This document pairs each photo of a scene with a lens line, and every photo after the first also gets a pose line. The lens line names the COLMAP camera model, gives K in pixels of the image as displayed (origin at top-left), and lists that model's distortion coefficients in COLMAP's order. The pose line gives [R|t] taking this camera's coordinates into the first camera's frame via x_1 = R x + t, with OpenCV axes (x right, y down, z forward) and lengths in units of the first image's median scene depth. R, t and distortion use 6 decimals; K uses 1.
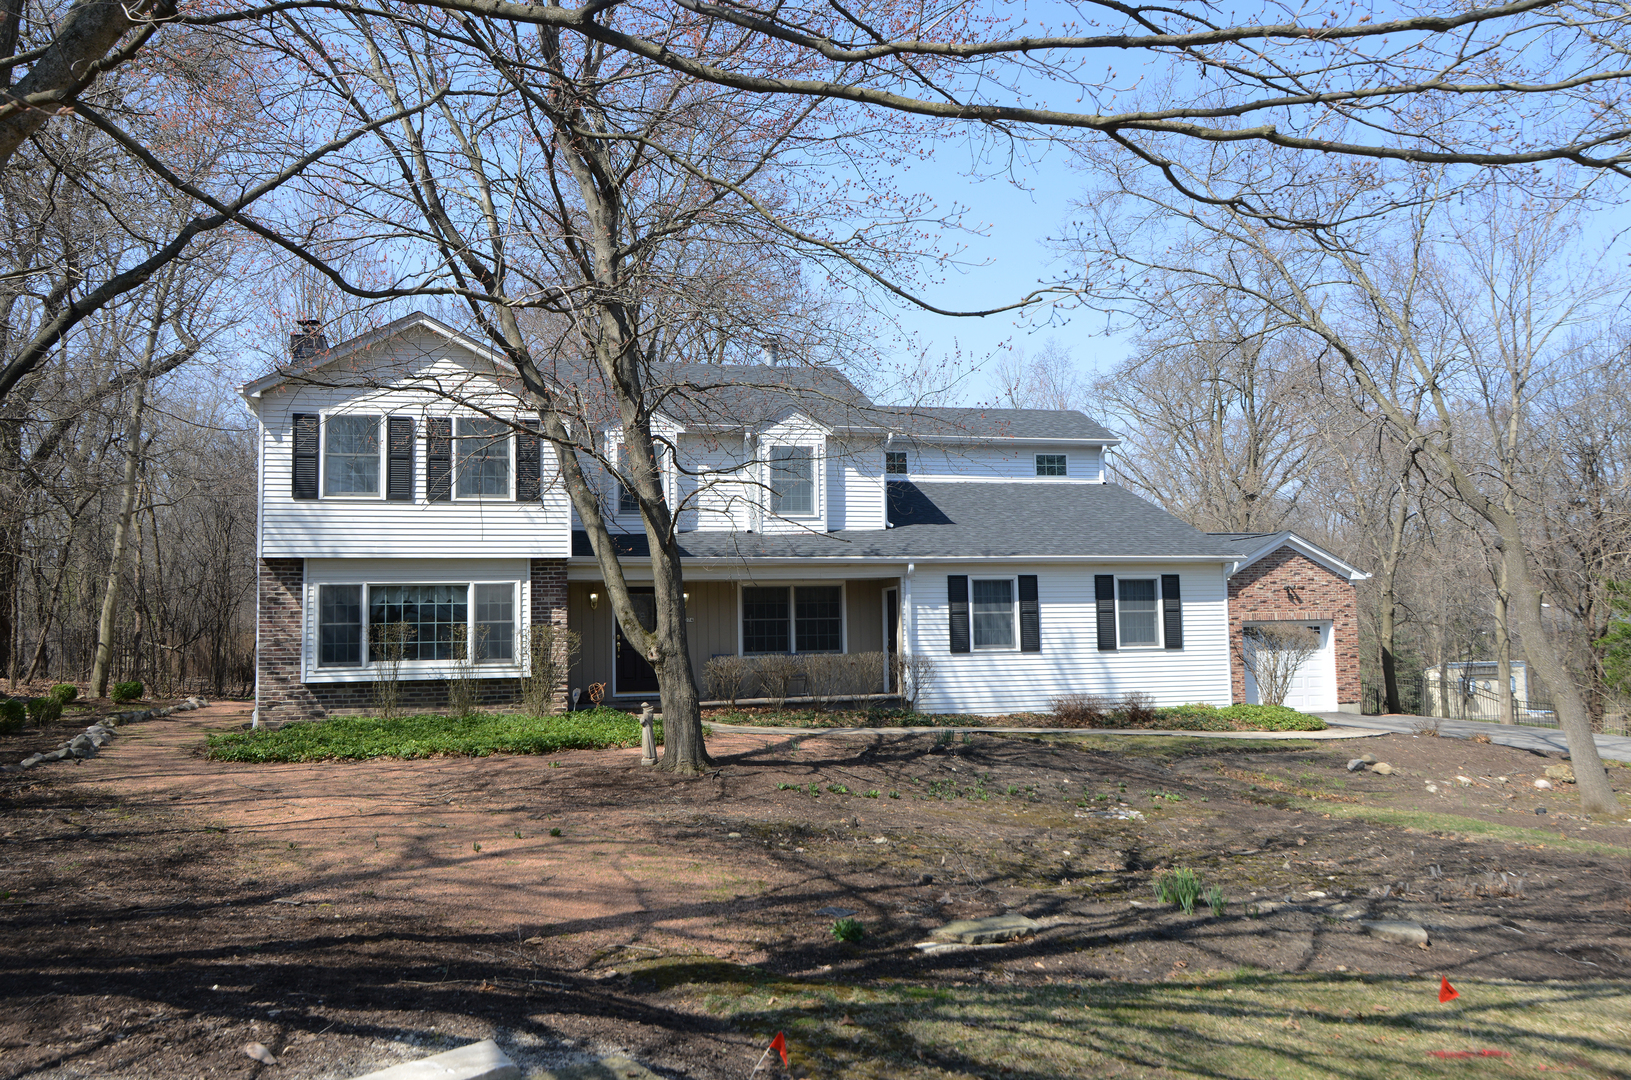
lens RADIAL K [[1278.6, 0, 815.5], [0, 1278.6, 540.0], [0, 0, 1]] dist [-0.001637, -0.000443]
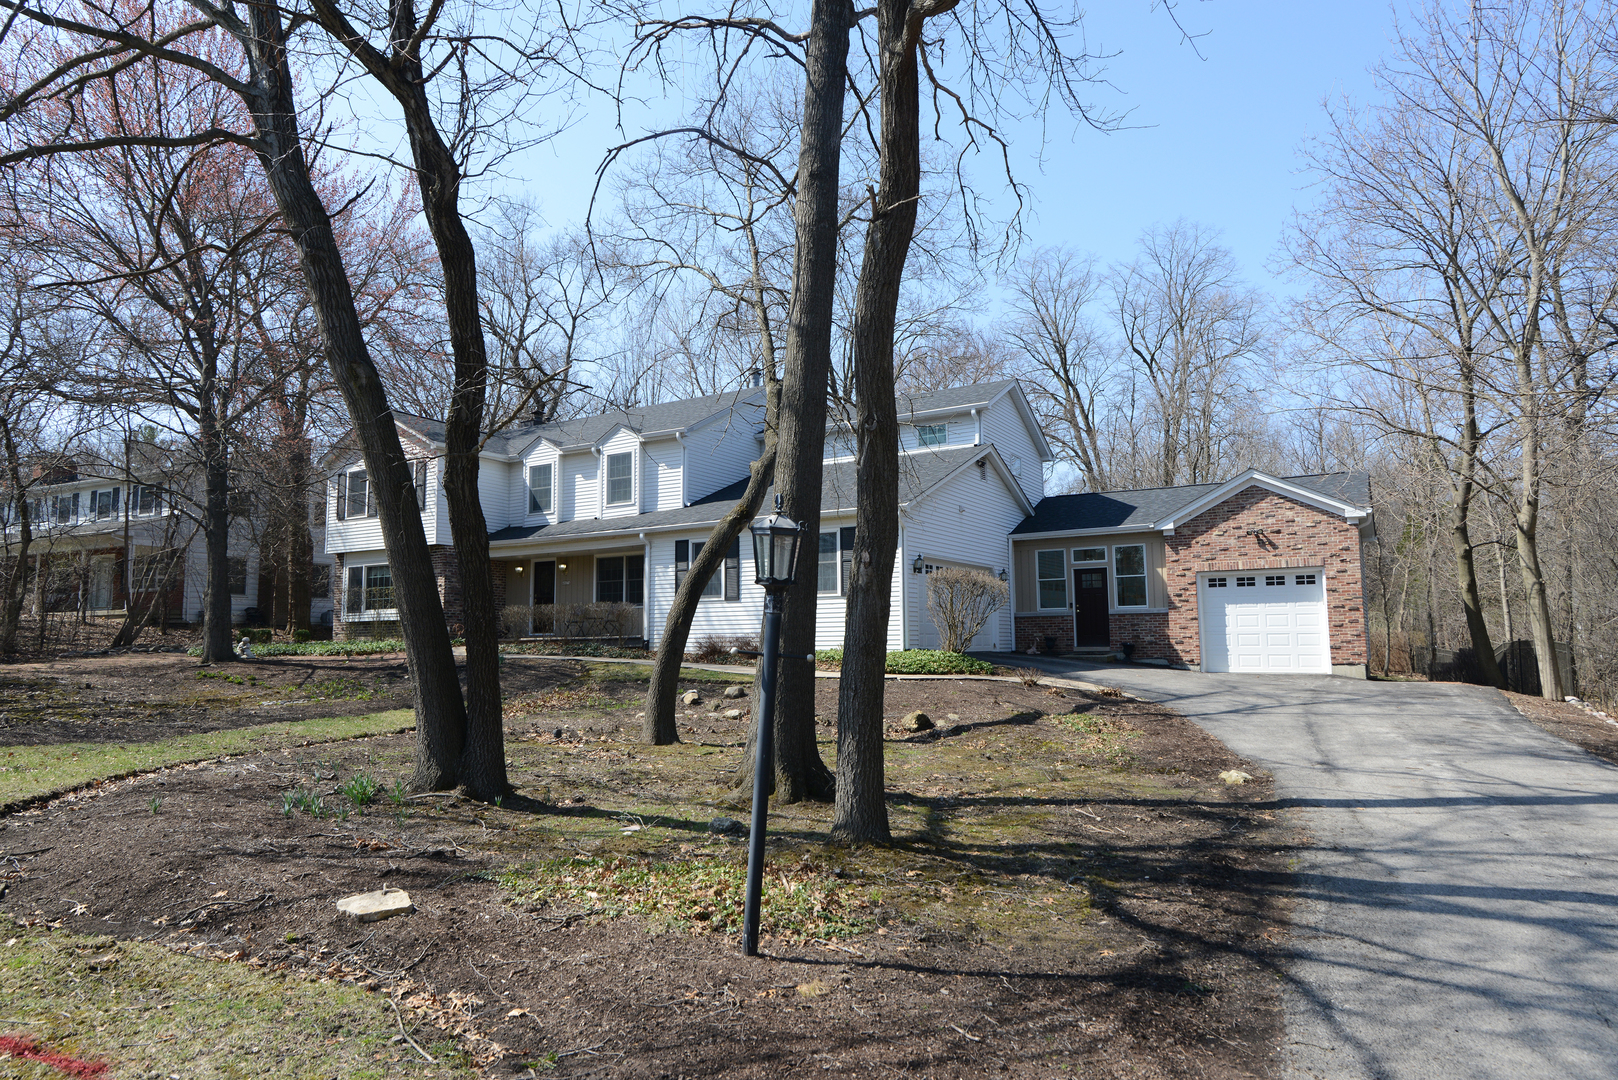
lens RADIAL K [[988.0, 0, 809.0], [0, 988.0, 540.0], [0, 0, 1]] dist [0.004342, -0.000219]
pose [[0.704985, -0.064129, -0.706317, 0.842289], [0.056243, 0.997822, -0.034458, 0.064608], [0.706989, -0.015433, 0.707056, 0.389216]]
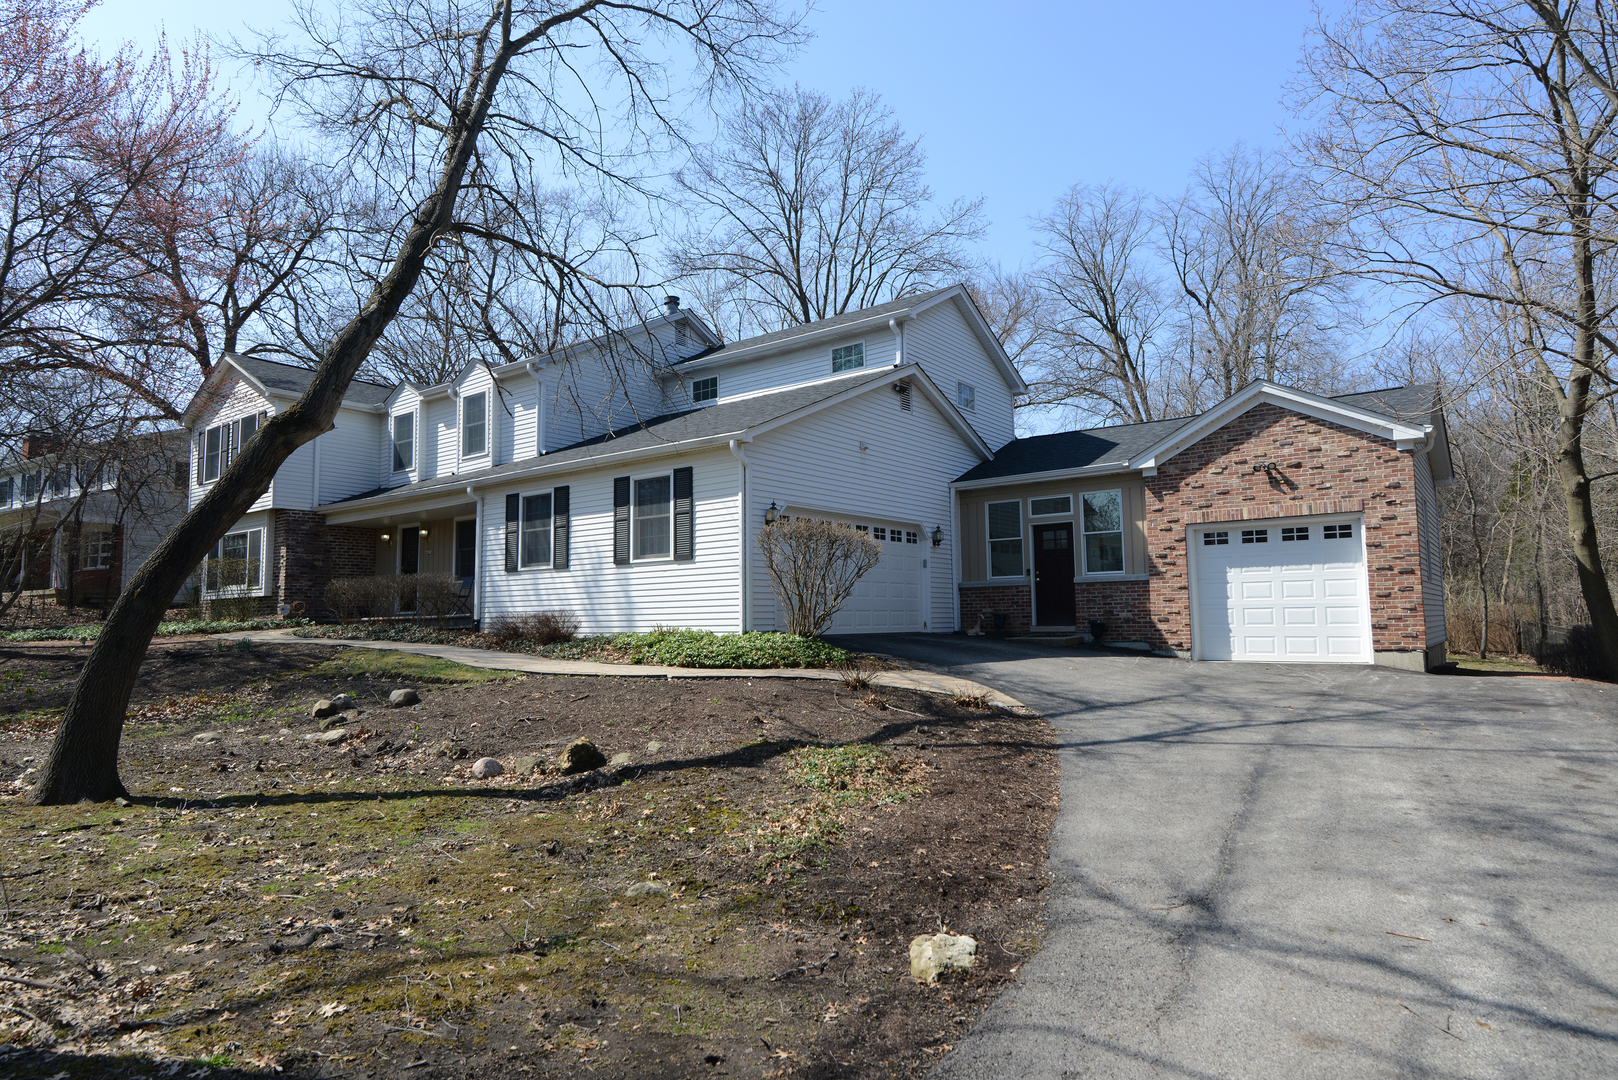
lens RADIAL K [[935.5, 0, 809.0], [0, 935.5, 540.0], [0, 0, 1]] dist [-0.005952, 0.001920]
pose [[0.619866, -0.059647, -0.782437, 0.784291], [0.067526, 0.997463, -0.022544, 0.090920], [0.781797, -0.038860, 0.622321, 0.697845]]
